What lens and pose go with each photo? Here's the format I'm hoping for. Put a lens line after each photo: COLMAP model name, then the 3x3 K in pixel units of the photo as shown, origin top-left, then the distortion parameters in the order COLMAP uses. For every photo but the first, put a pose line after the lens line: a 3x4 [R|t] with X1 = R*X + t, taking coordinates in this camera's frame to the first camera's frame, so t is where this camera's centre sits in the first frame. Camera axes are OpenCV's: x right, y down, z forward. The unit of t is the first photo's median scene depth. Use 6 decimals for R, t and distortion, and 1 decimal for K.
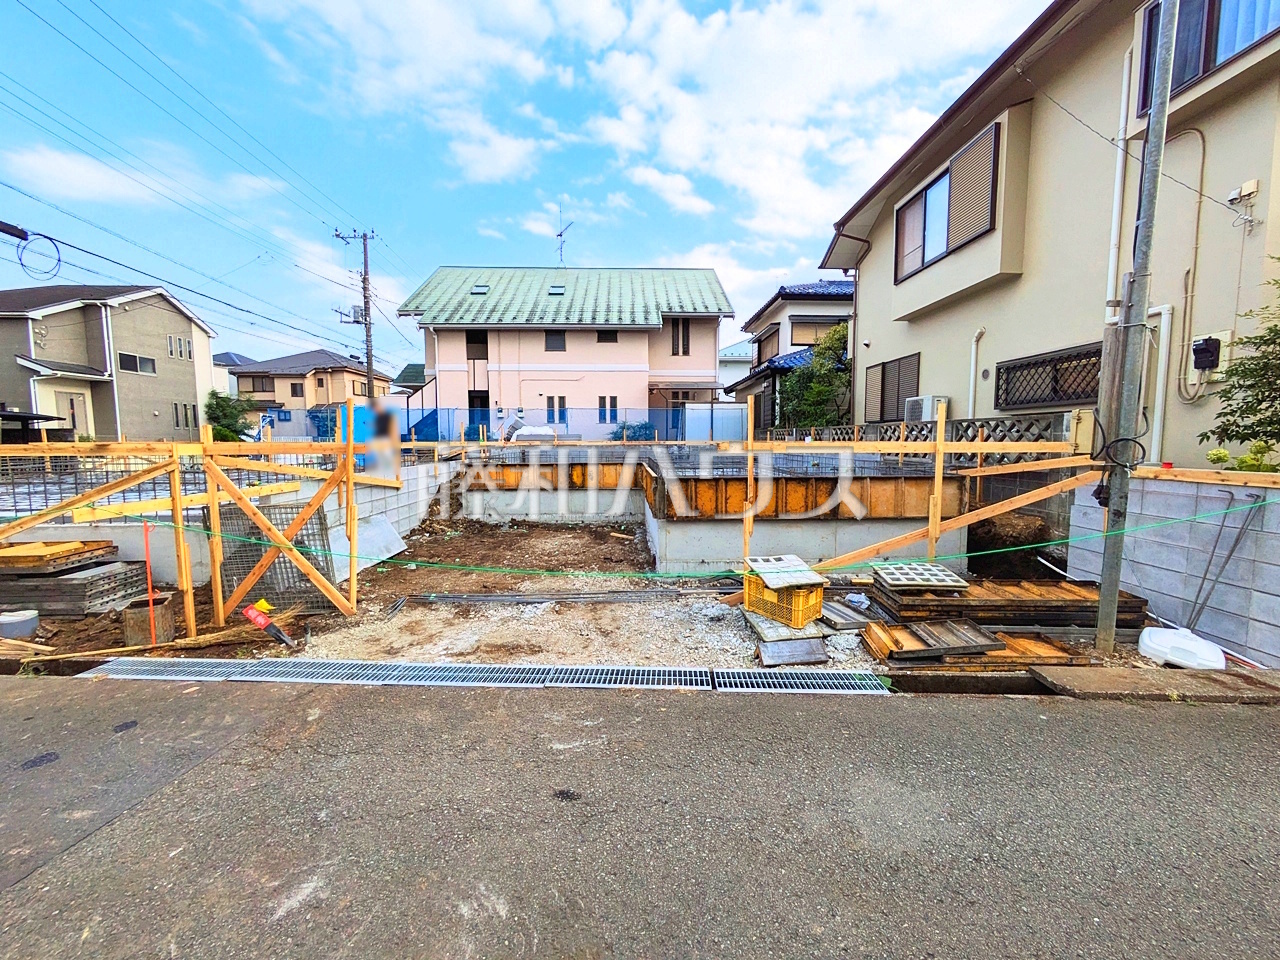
lens RADIAL K [[505.1, 0, 641.5], [0, 505.1, 480.3], [0, 0, 1]] dist [-0.004739, 0.002465]
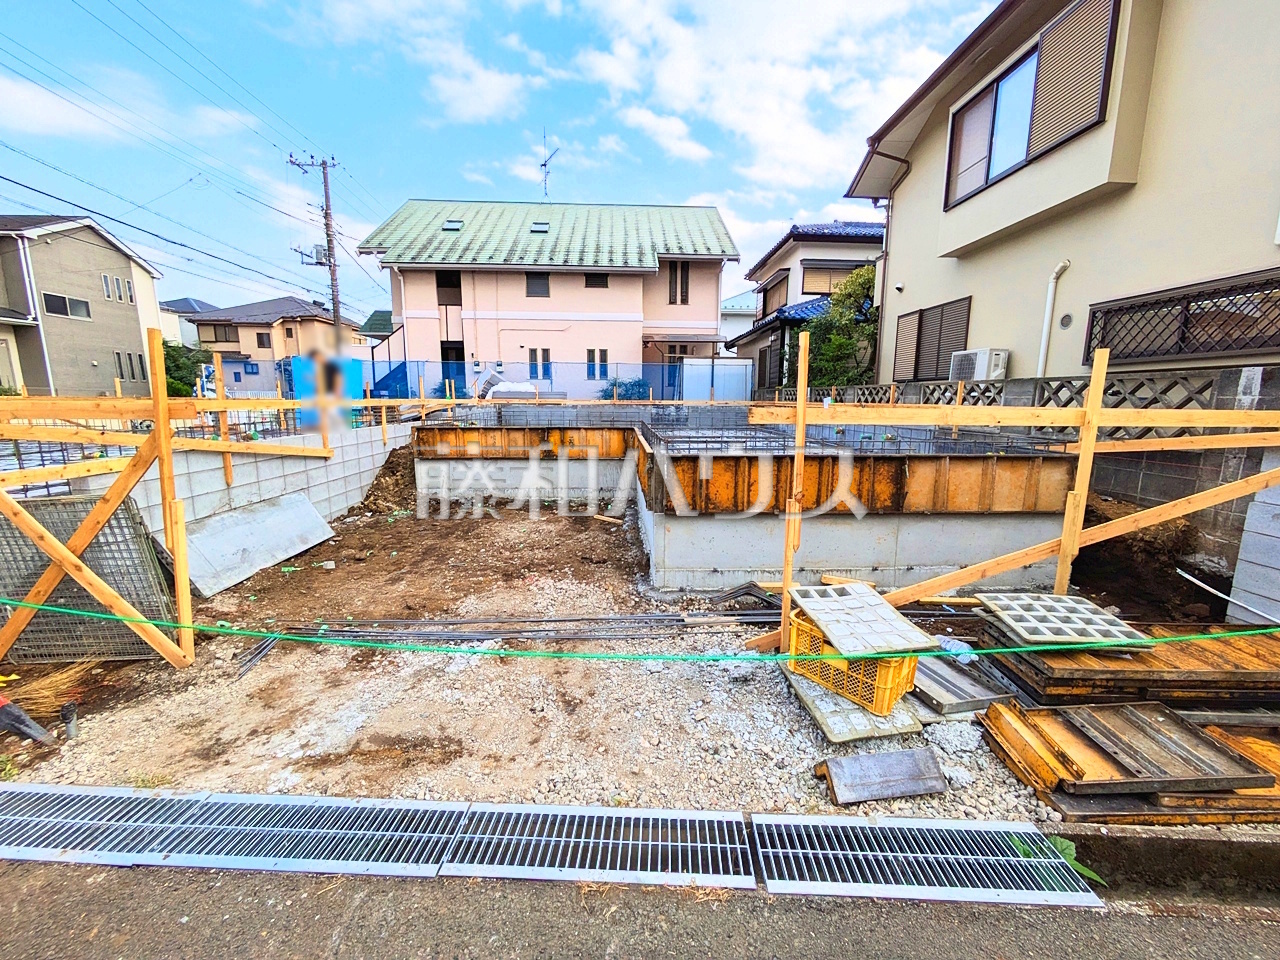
lens RADIAL K [[505.1, 0, 640.8], [0, 505.1, 480.3], [0, 0, 1]] dist [-0.004739, 0.002465]
pose [[0.999885, 0.008105, 0.012837, 0.001542], [-0.009121, 0.996656, 0.081203, -0.007994], [-0.012136, -0.081311, 0.996615, 0.087645]]
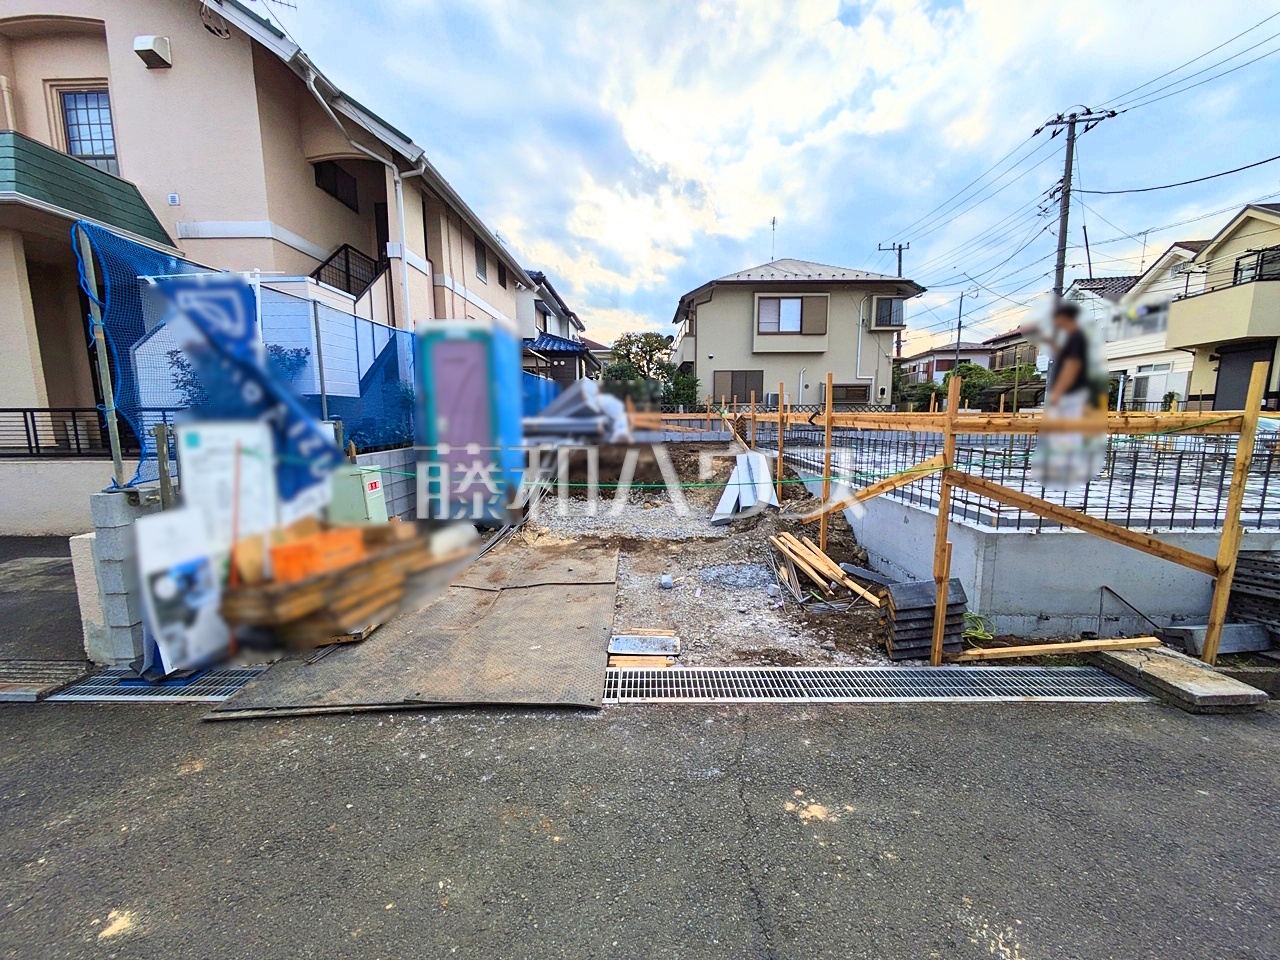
lens RADIAL K [[505.1, 0, 642.8], [0, 505.1, 482.7], [0, 0, 1]] dist [-0.004739, 0.002465]
pose [[0.036560, -0.136218, 0.990004, -0.876658], [0.083099, 0.987650, 0.132826, -0.060785], [-0.995870, 0.077412, 0.047428, 0.779298]]
